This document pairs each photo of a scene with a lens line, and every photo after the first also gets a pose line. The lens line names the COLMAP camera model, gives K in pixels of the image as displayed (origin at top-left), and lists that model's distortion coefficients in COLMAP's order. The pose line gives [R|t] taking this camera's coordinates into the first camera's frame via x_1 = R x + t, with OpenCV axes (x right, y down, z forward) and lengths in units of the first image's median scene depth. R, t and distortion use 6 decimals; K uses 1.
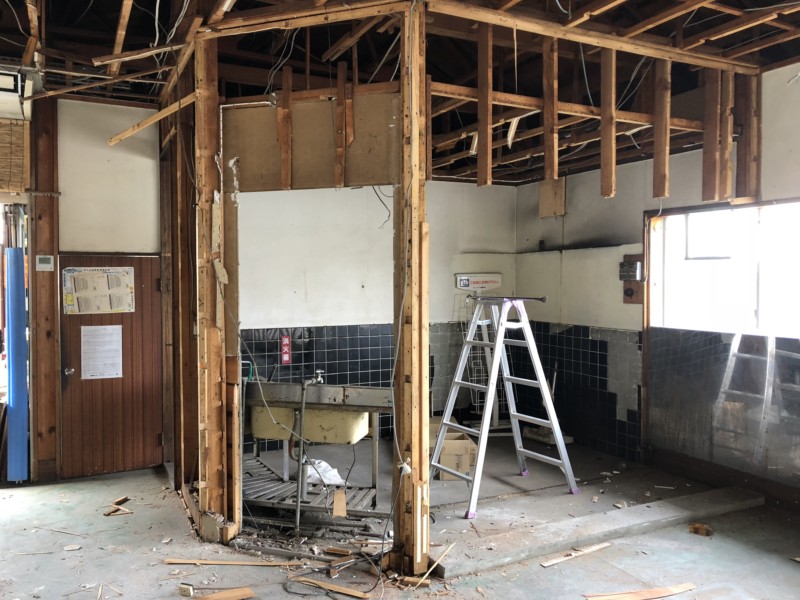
lens RADIAL K [[651.2, 0, 400.0], [0, 651.2, 300.0], [0, 0, 1]] dist [0.034099, -0.003204]
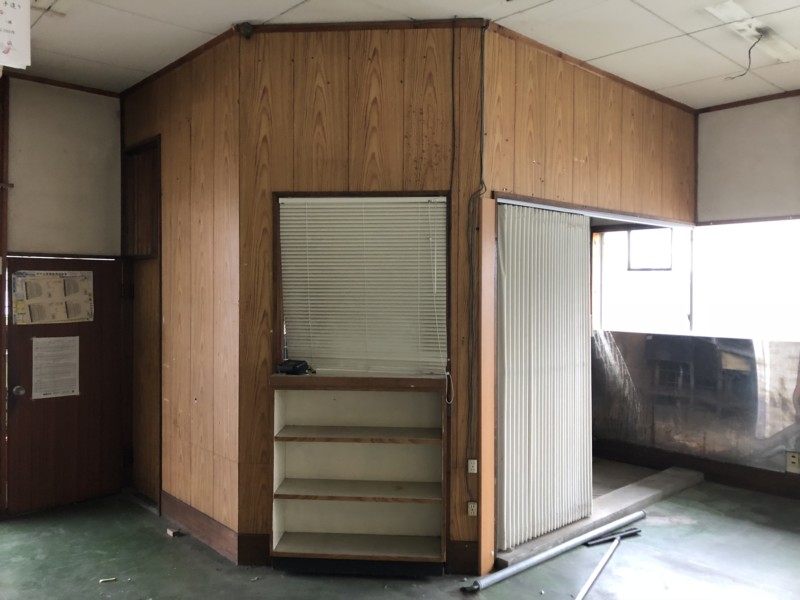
lens RADIAL K [[651.2, 0, 400.0], [0, 651.2, 300.0], [0, 0, 1]] dist [0.034099, -0.003204]
pose [[0.960369, -0.000257, 0.278732, -0.259558], [0.003078, 0.999948, -0.009682, -0.000813], [-0.278715, 0.010157, 0.960320, 0.020545]]
